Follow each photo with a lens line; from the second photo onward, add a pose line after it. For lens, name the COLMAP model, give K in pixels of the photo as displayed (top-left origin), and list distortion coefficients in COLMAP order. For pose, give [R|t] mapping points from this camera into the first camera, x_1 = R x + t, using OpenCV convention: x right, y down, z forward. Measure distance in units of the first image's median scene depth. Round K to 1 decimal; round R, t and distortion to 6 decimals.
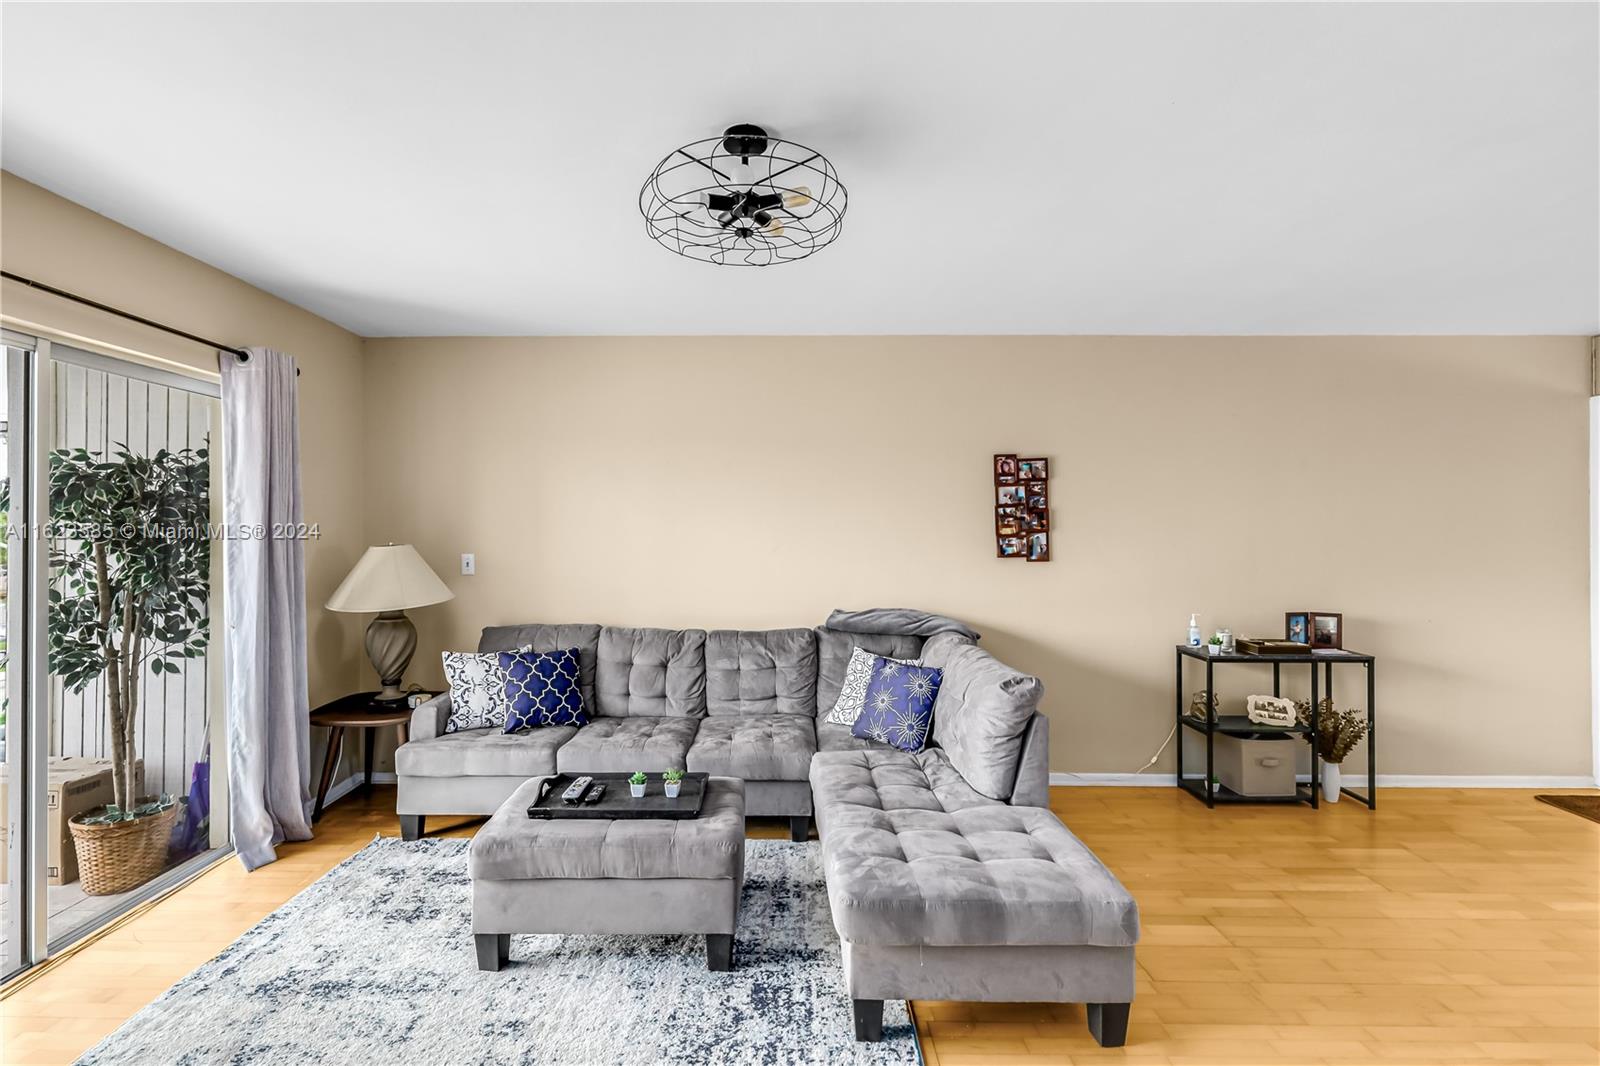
lens RADIAL K [[704.3, 0, 792.6], [0, 704.3, 516.8], [0, 0, 1]] dist [-0.002176, 0.000136]
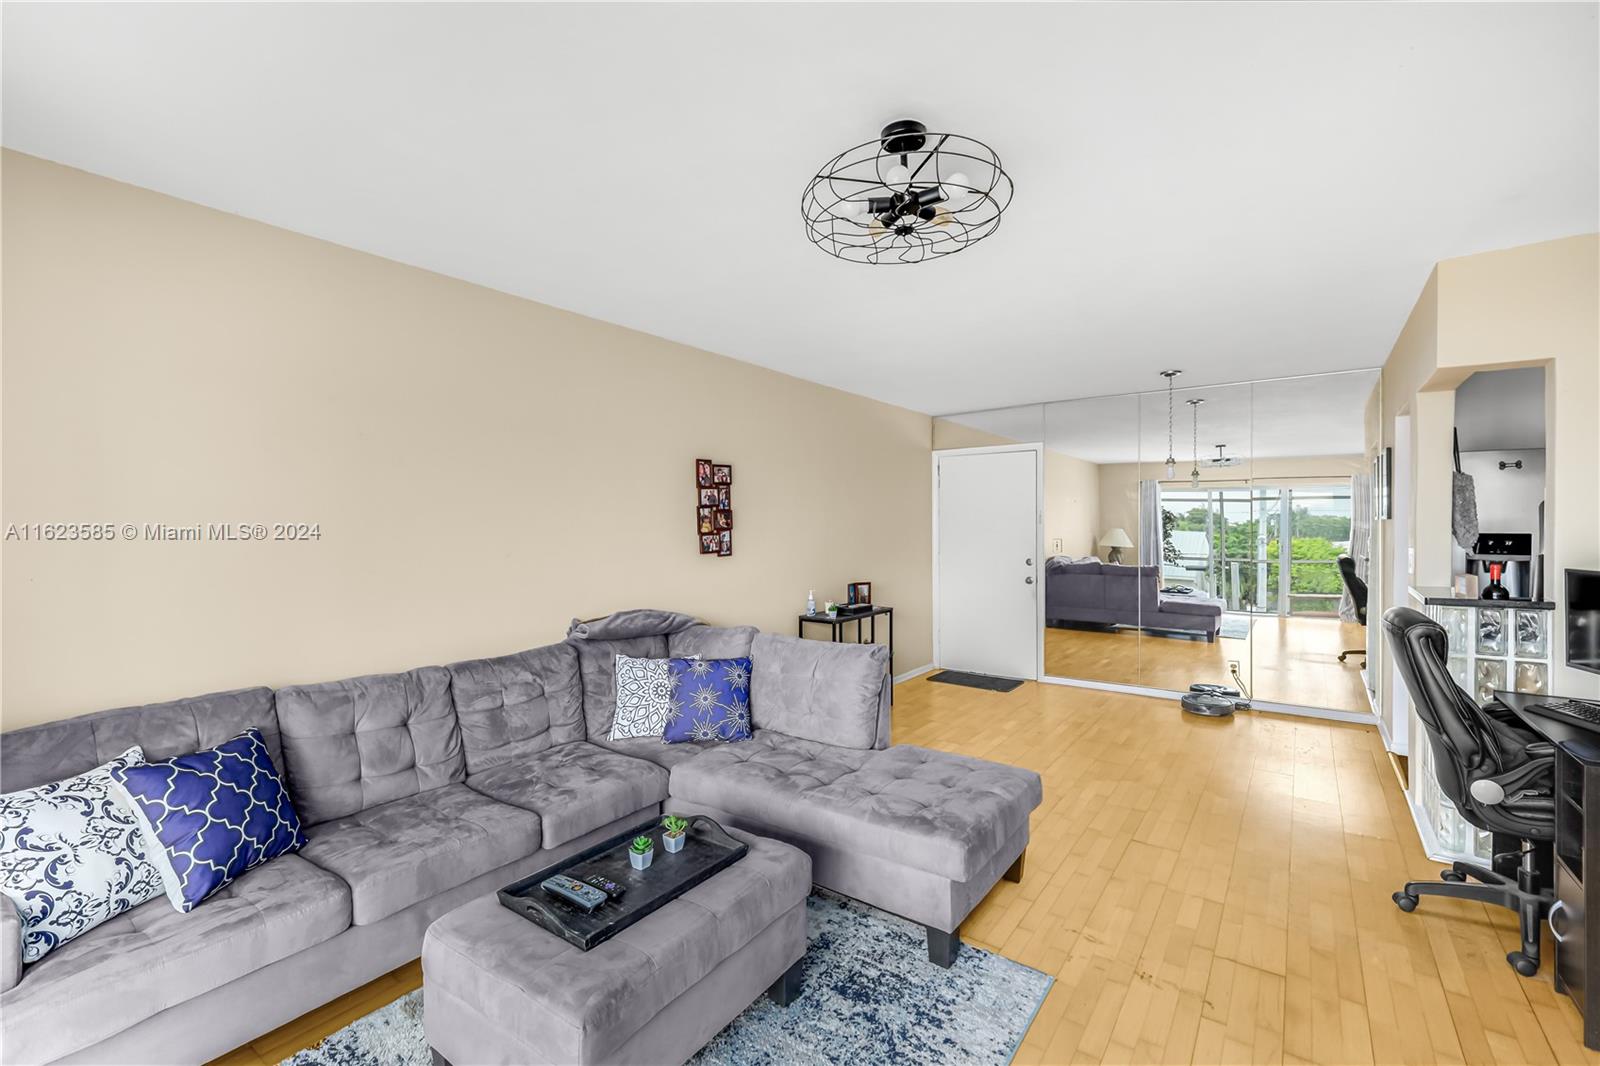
lens RADIAL K [[677.0, 0, 785.5], [0, 677.0, 529.9], [0, 0, 1]] dist [0.002820, 0.000041]
pose [[0.595862, -0.009994, 0.803025, -0.498057], [-0.006257, 0.999834, 0.017086, 0.002121], [-0.803063, -0.015205, 0.595701, 0.287812]]
